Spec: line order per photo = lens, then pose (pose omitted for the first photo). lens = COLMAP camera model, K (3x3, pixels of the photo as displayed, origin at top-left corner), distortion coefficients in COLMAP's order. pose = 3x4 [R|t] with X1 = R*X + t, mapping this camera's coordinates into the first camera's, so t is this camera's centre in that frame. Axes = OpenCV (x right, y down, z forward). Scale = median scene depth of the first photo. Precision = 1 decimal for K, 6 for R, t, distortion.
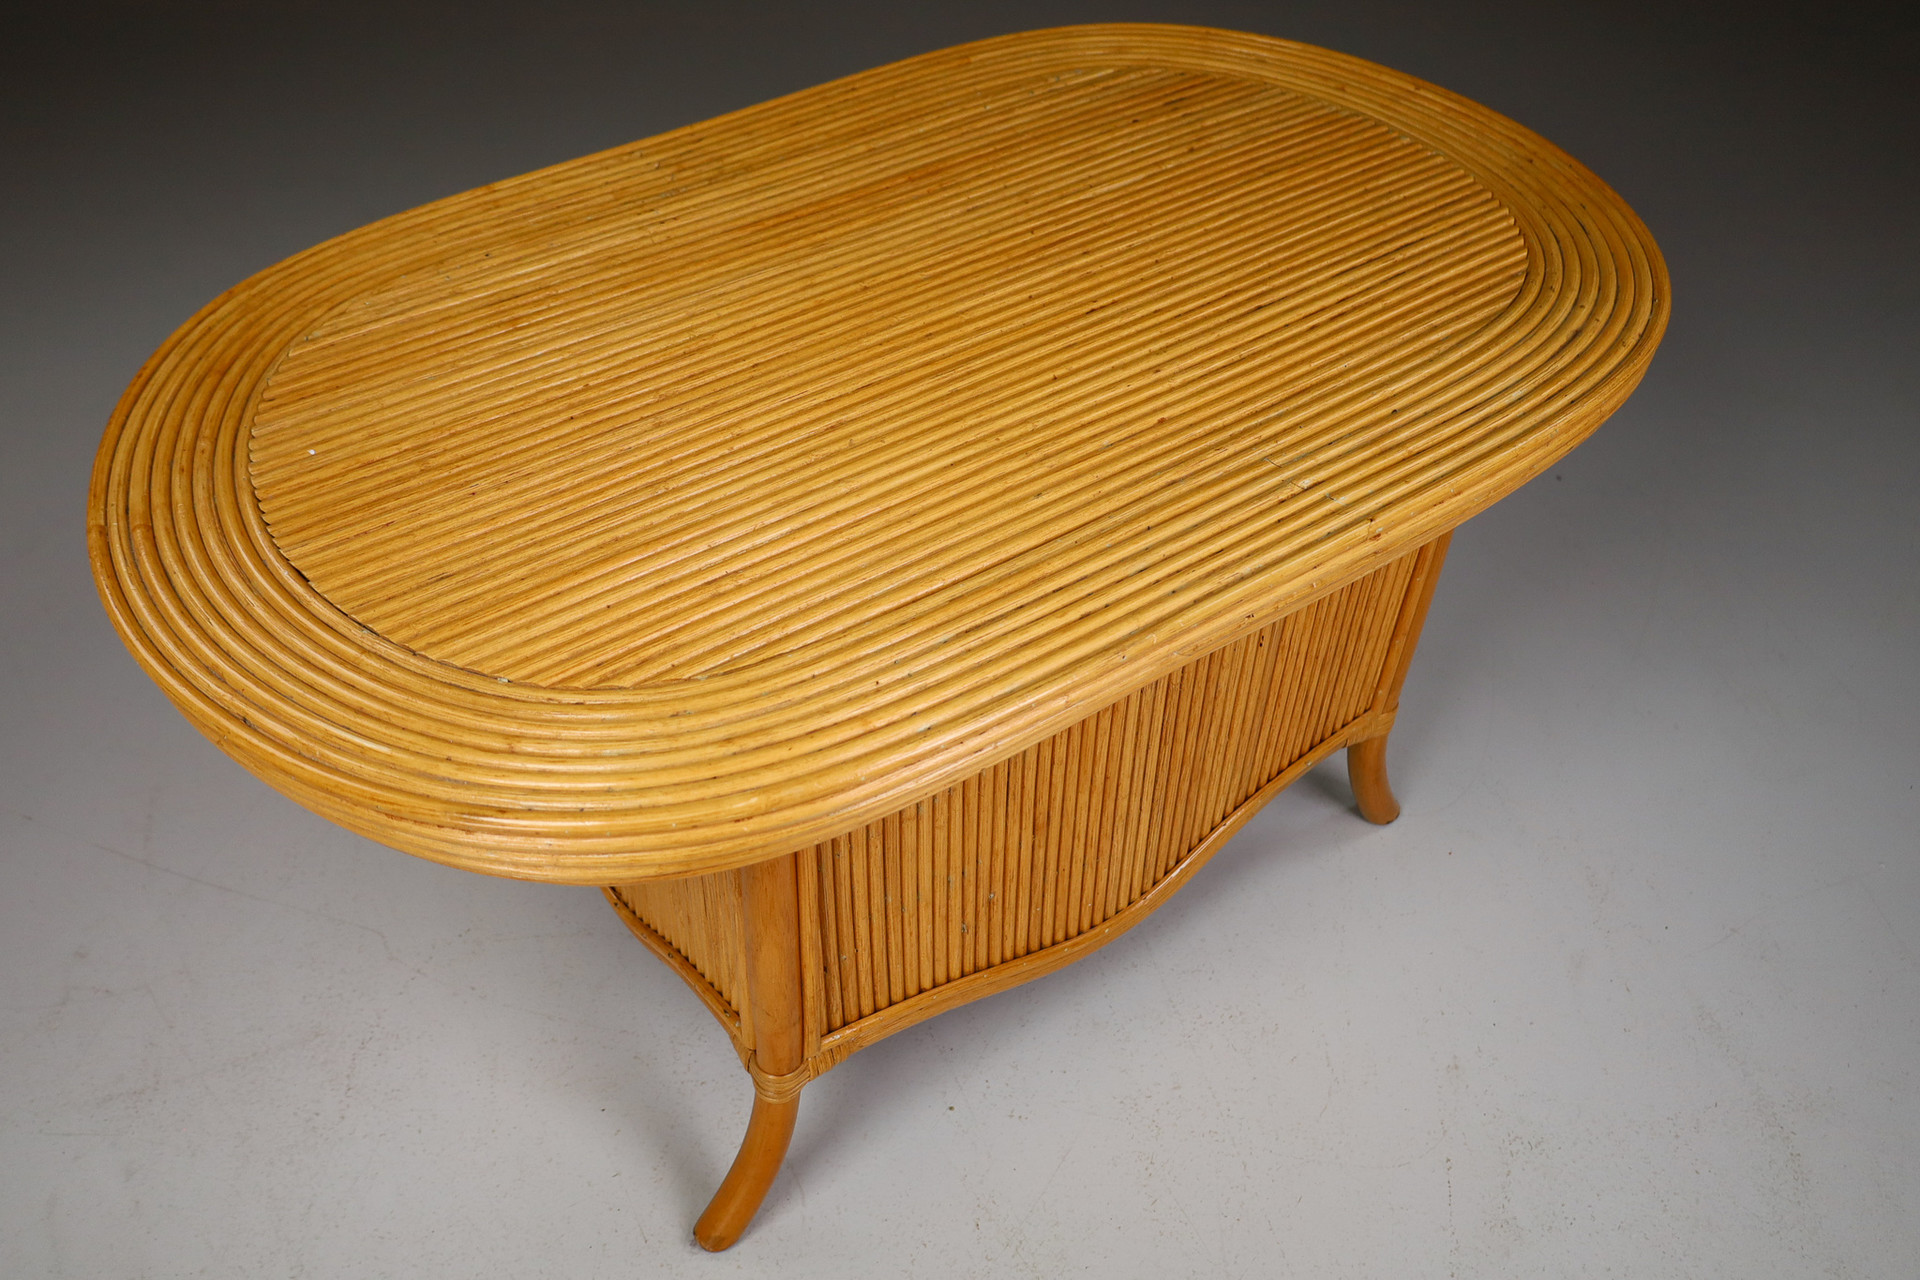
lens RADIAL K [[2551.3, 0, 960.0], [0, 2551.3, 640.0], [0, 0, 1]] dist [0.016563, 0.096166]
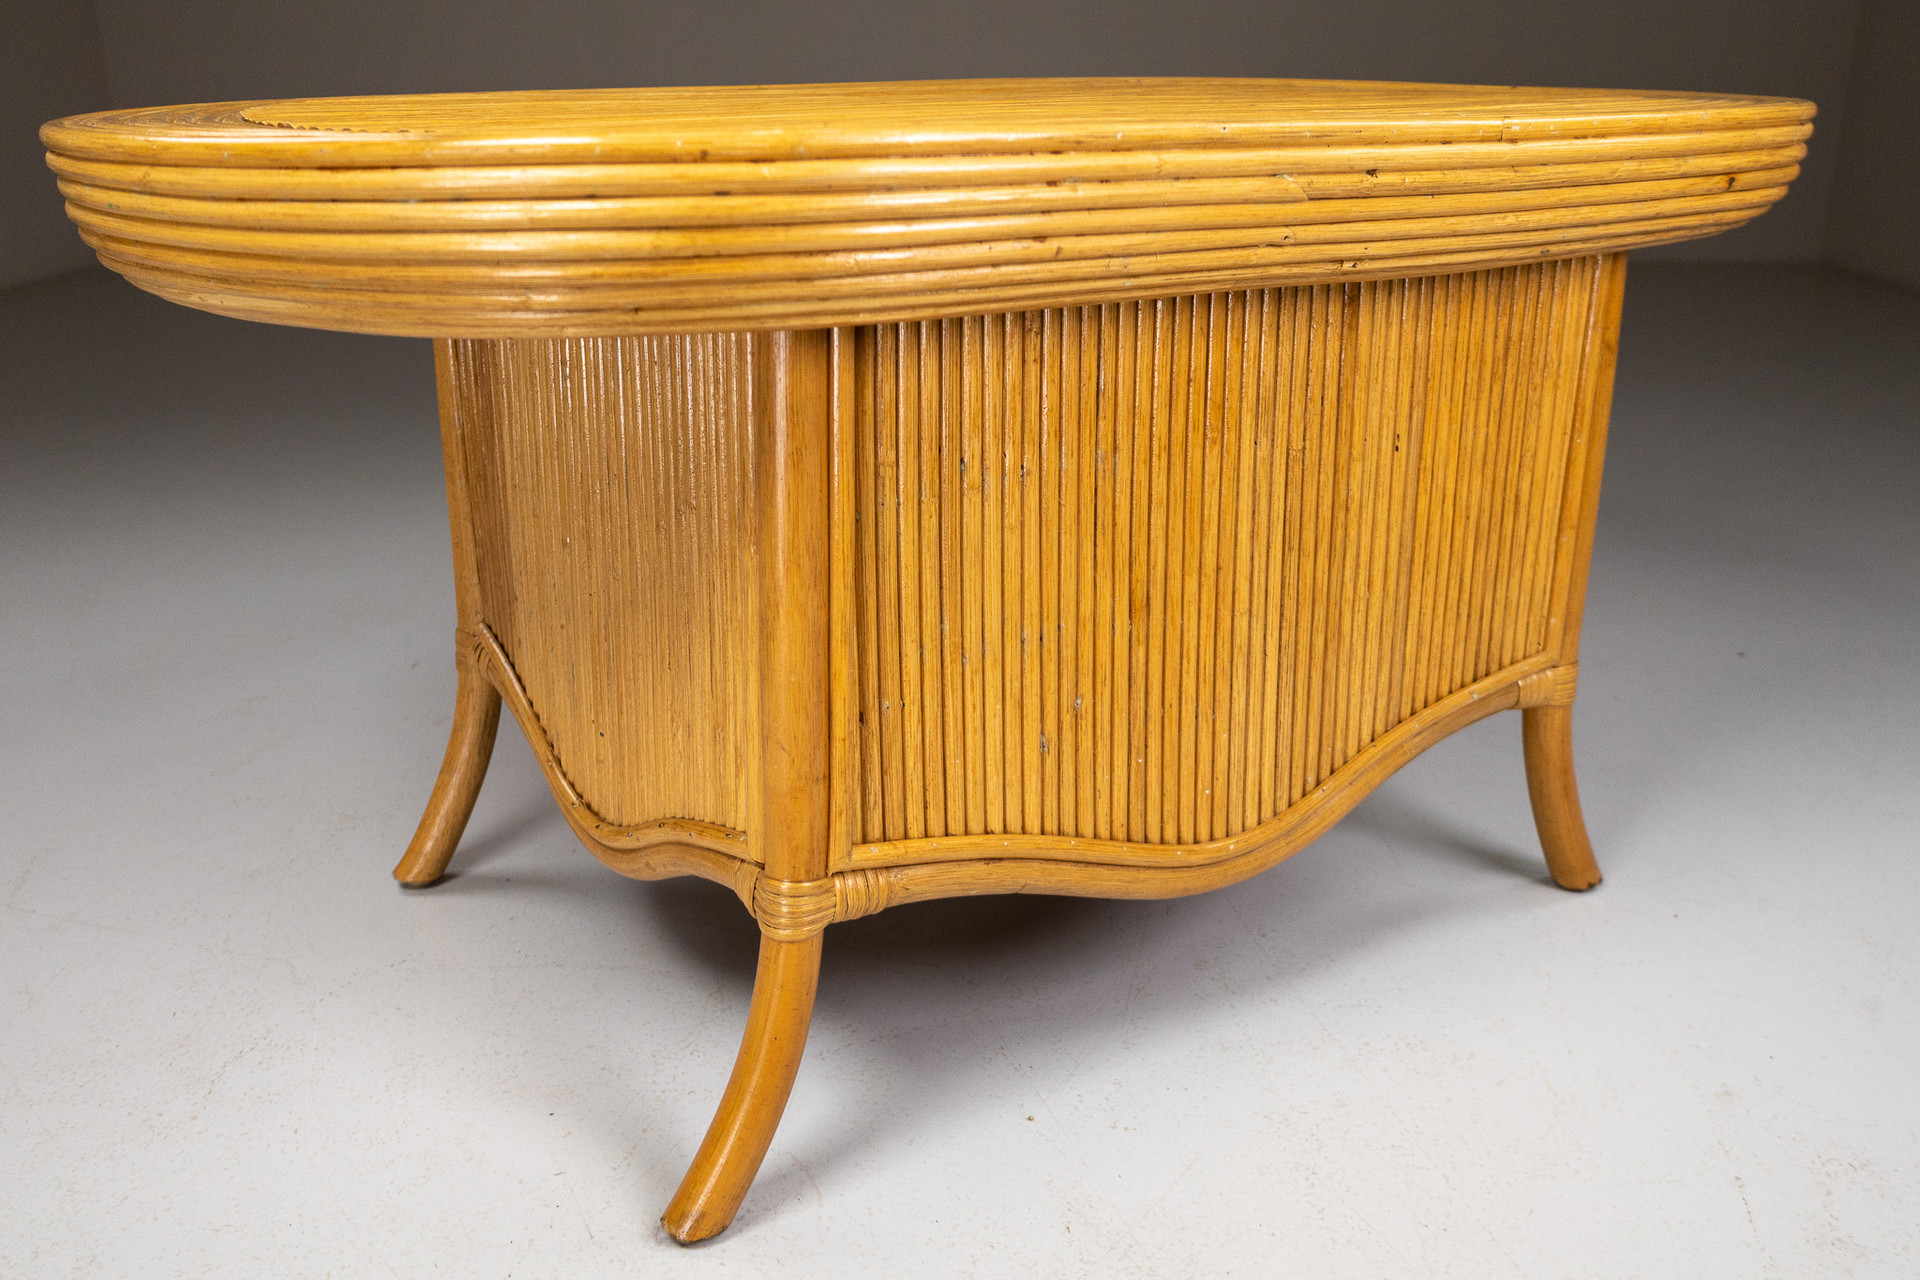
lens RADIAL K [[2551.3, 0, 960.0], [0, 2551.3, 640.0], [0, 0, 1]] dist [0.016563, 0.096166]
pose [[0.999380, -0.010445, -0.033617, 0.002586], [-0.012355, 0.790148, -0.612792, 0.559801], [0.032963, 0.612827, 0.789529, 0.372055]]
